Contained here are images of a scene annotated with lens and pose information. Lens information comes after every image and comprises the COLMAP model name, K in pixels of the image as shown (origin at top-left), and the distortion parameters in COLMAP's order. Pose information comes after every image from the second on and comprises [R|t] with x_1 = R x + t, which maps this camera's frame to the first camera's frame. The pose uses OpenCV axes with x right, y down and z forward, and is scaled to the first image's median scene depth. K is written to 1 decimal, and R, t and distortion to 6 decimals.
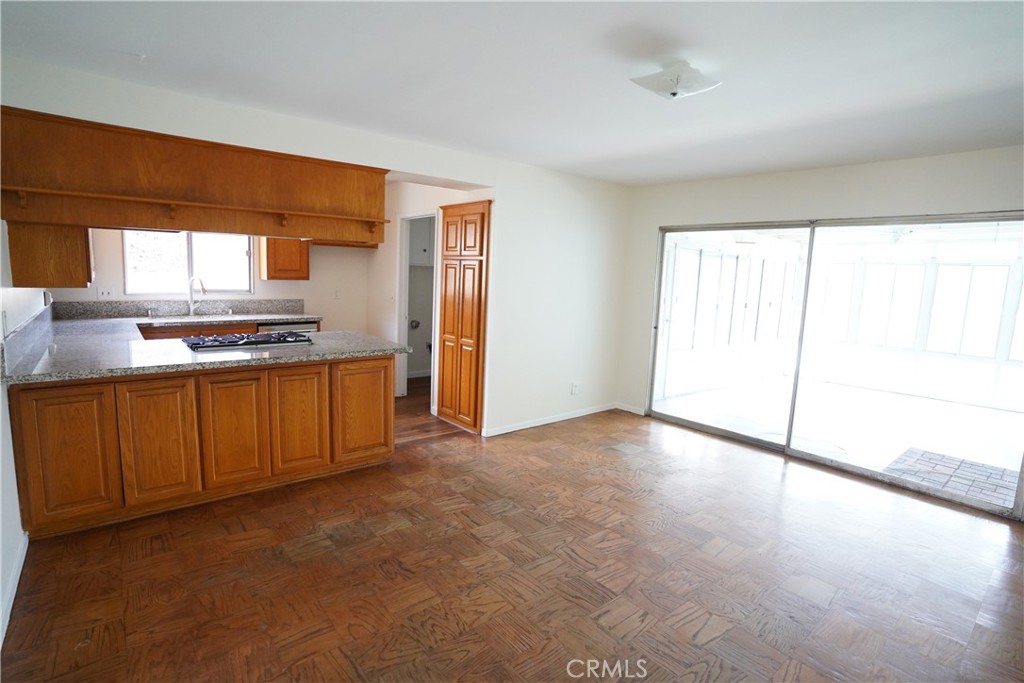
lens RADIAL K [[505.5, 0, 512.0], [0, 505.5, 341.5], [0, 0, 1]] dist [-0.088445, 0.047924]
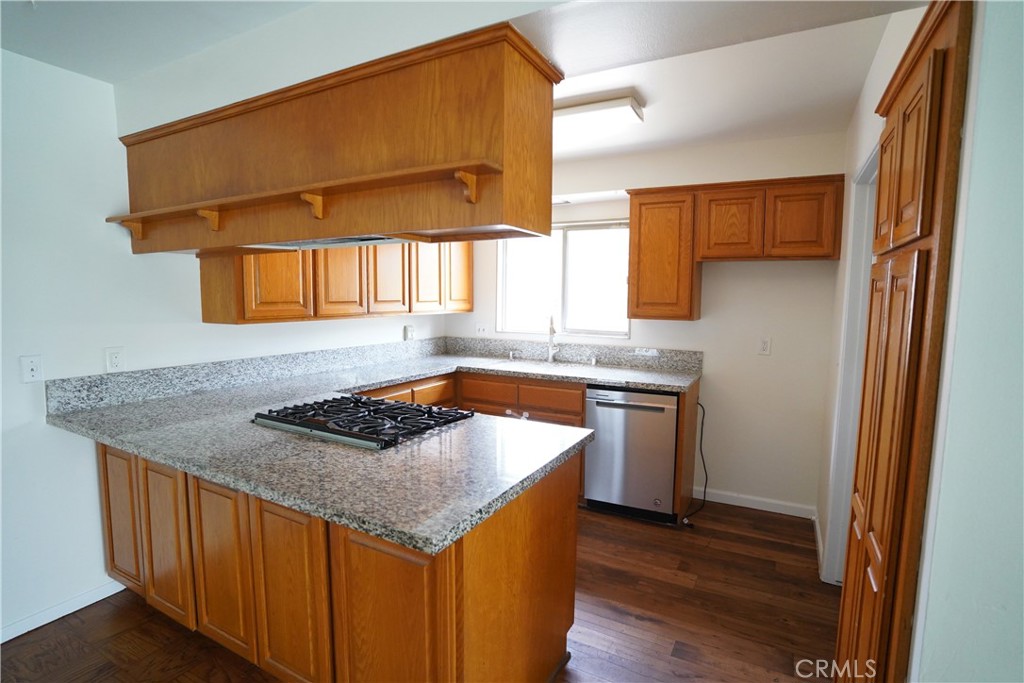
lens RADIAL K [[505.5, 0, 512.0], [0, 505.5, 341.5], [0, 0, 1]] dist [-0.088445, 0.047924]
pose [[0.366965, 0.052339, -0.928761, 0.105202], [-0.123259, 0.992348, 0.007221, -0.122462], [0.922033, 0.111829, 0.370608, 0.939446]]
